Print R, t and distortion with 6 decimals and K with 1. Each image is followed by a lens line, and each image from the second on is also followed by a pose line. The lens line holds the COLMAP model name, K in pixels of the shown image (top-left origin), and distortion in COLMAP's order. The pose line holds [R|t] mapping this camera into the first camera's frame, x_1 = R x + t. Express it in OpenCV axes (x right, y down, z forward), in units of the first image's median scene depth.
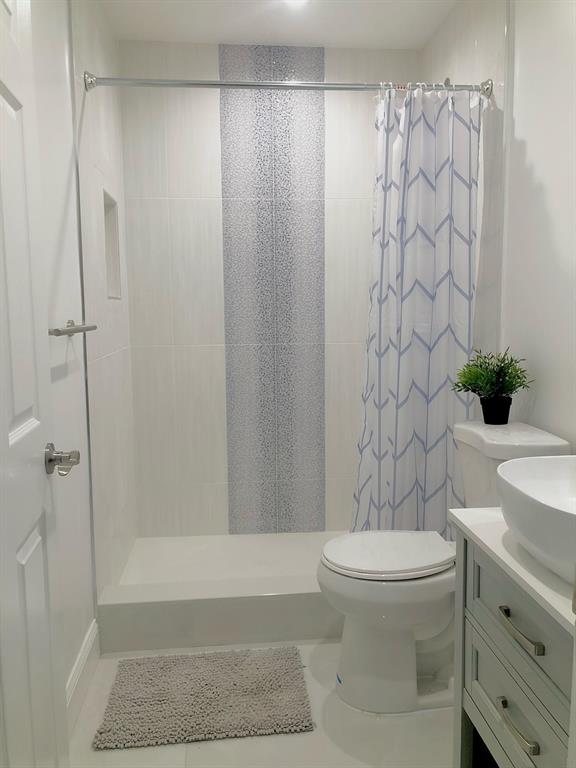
lens RADIAL K [[630.2, 0, 283.6], [0, 630.2, 387.4], [0, 0, 1]] dist [0.030391, -0.035884]
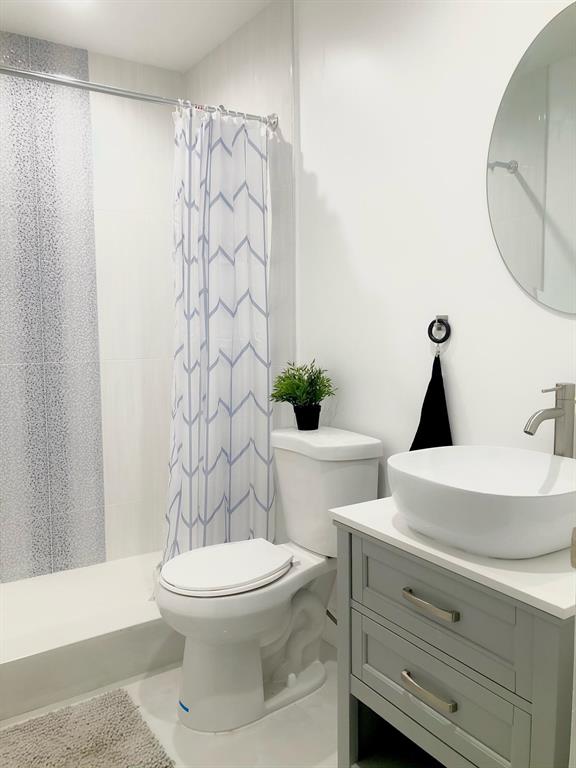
lens RADIAL K [[630.2, 0, 286.1], [0, 630.2, 387.2], [0, 0, 1]] dist [0.030391, -0.035884]
pose [[0.880171, -0.044430, 0.472572, -0.184829], [0.058014, 0.998215, -0.014203, -0.002449], [-0.471097, 0.039917, 0.881178, 0.053240]]
